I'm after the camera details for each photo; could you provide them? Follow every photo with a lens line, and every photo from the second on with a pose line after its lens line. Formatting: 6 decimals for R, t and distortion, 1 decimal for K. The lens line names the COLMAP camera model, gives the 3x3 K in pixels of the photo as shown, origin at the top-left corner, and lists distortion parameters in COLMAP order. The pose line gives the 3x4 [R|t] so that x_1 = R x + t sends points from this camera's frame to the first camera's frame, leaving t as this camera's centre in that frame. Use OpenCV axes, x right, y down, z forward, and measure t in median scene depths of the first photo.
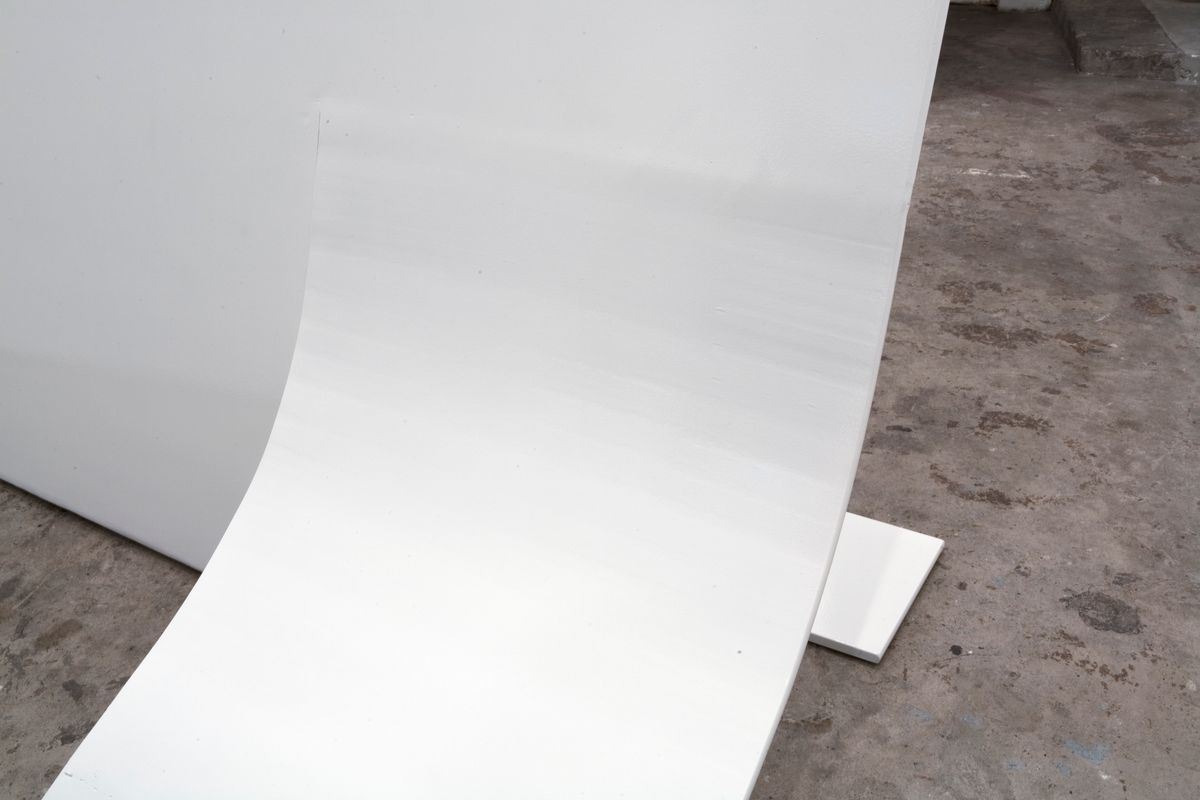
lens RADIAL K [[1216.1, 0, 598.4], [0, 1216.1, 399.5], [0, 0, 1]] dist [-0.033662, 0.000000]
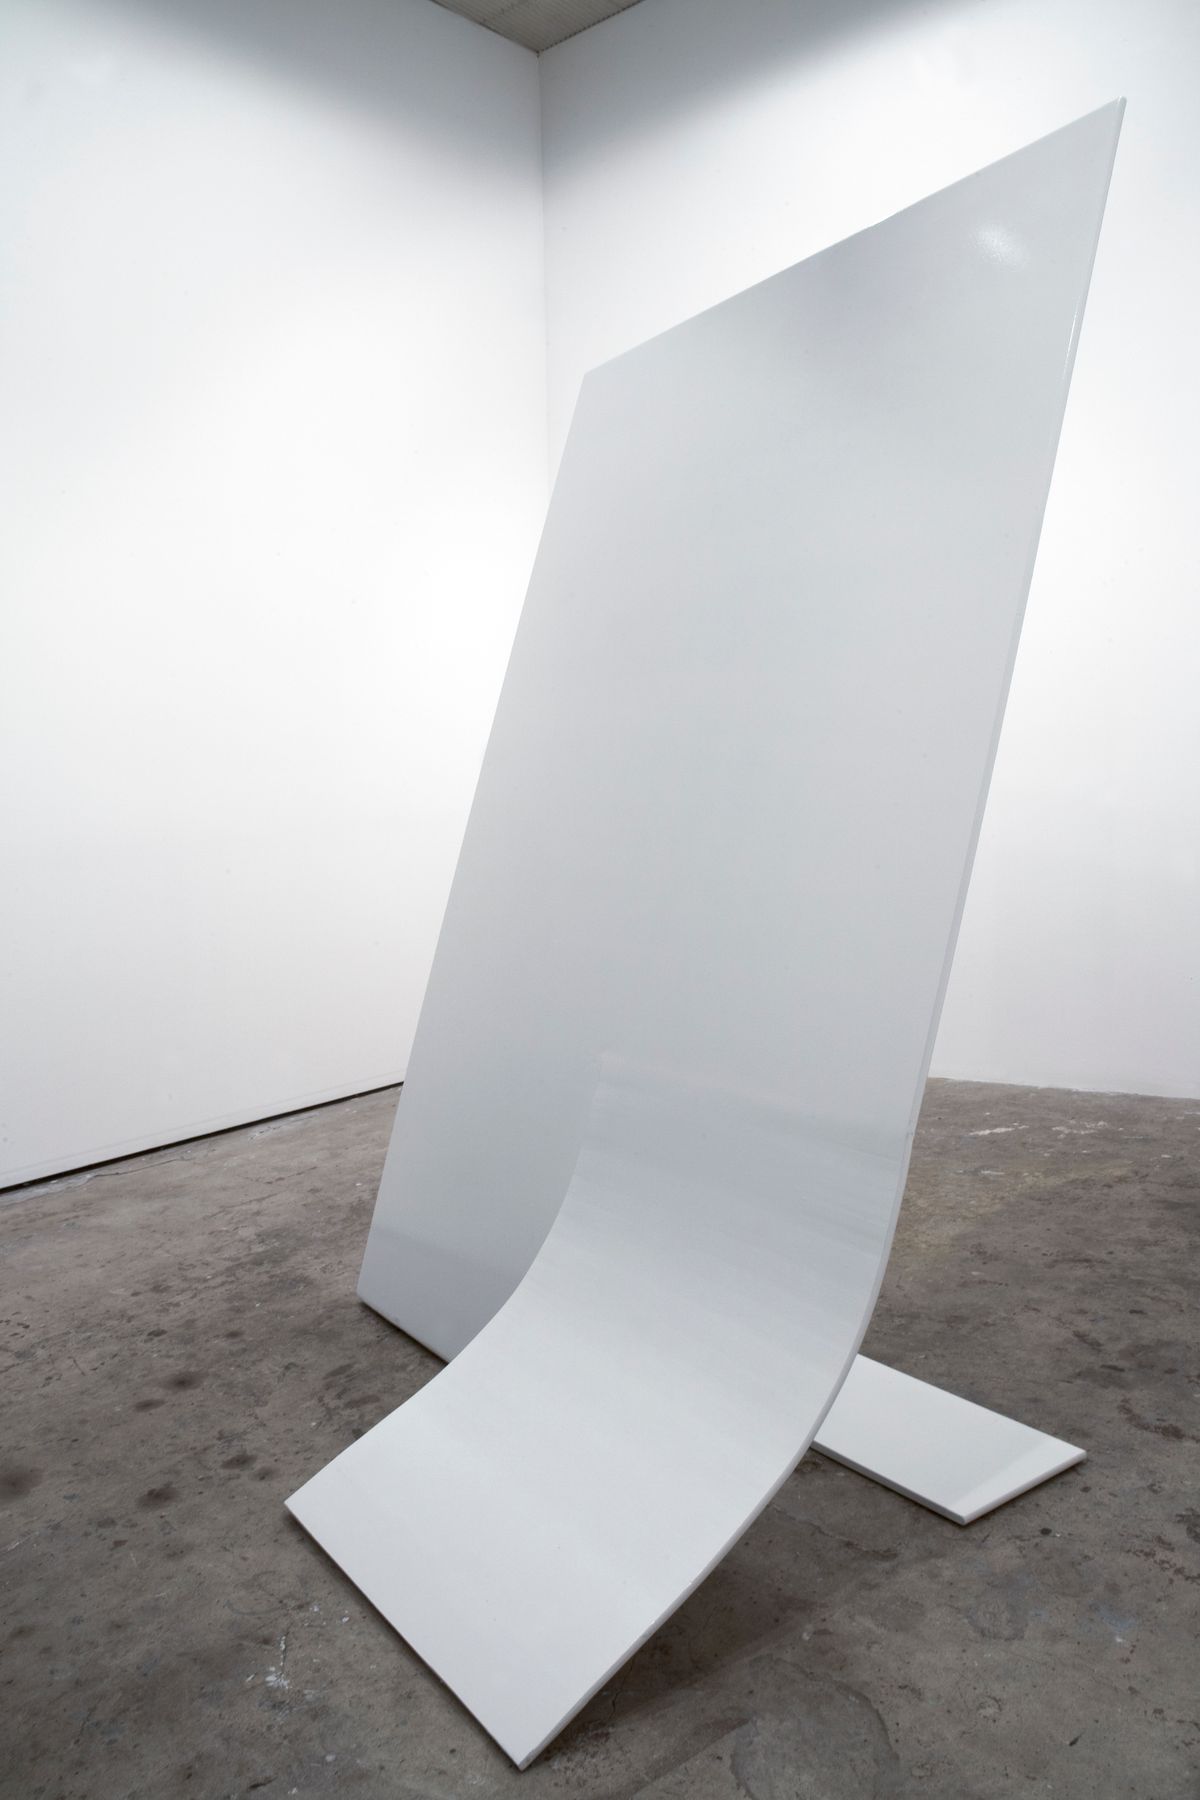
lens RADIAL K [[1436.6, 0, 598.2], [0, 1436.6, 903.6], [0, 0, 1]] dist [0.012994, 0.009810]
pose [[0.910725, -0.007518, -0.412944, 0.455975], [-0.144530, 0.930815, -0.335699, 0.168404], [0.386899, 0.365413, 0.846630, -0.471258]]
